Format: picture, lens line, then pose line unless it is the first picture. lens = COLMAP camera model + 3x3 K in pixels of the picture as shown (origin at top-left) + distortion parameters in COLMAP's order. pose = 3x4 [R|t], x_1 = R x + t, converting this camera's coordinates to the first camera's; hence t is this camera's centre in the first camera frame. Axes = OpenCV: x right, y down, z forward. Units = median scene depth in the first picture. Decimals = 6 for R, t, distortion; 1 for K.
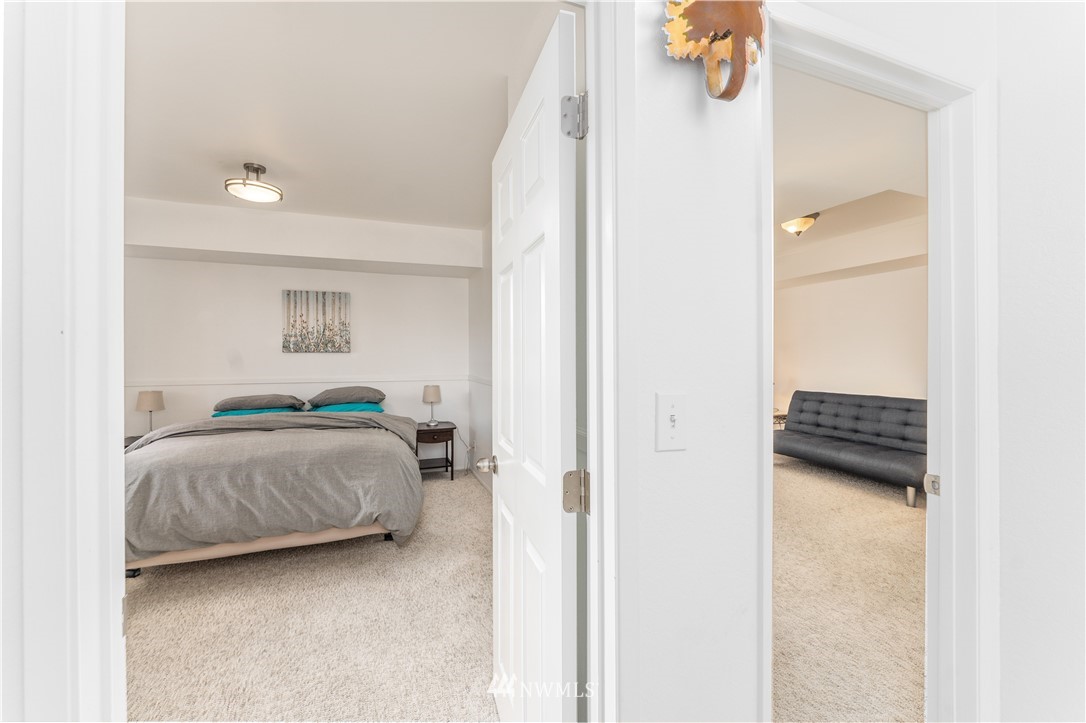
lens RADIAL K [[443.9, 0, 539.5], [0, 443.9, 357.2], [0, 0, 1]] dist [-0.003738, -0.000566]
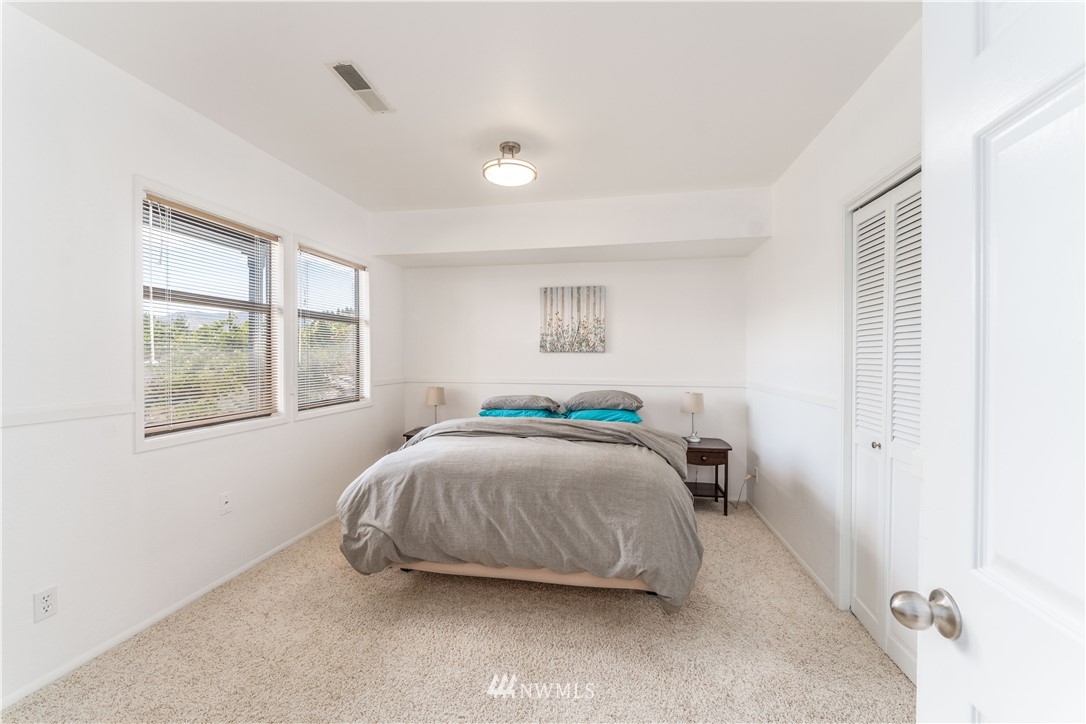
lens RADIAL K [[443.9, 0, 543.2], [0, 443.9, 361.5], [0, 0, 1]] dist [-0.003738, -0.000566]
pose [[0.861193, 0.008078, -0.508214, -0.106745], [-0.006189, 0.999966, 0.005406, 0.005389], [0.508241, -0.001511, 0.861214, 0.224678]]
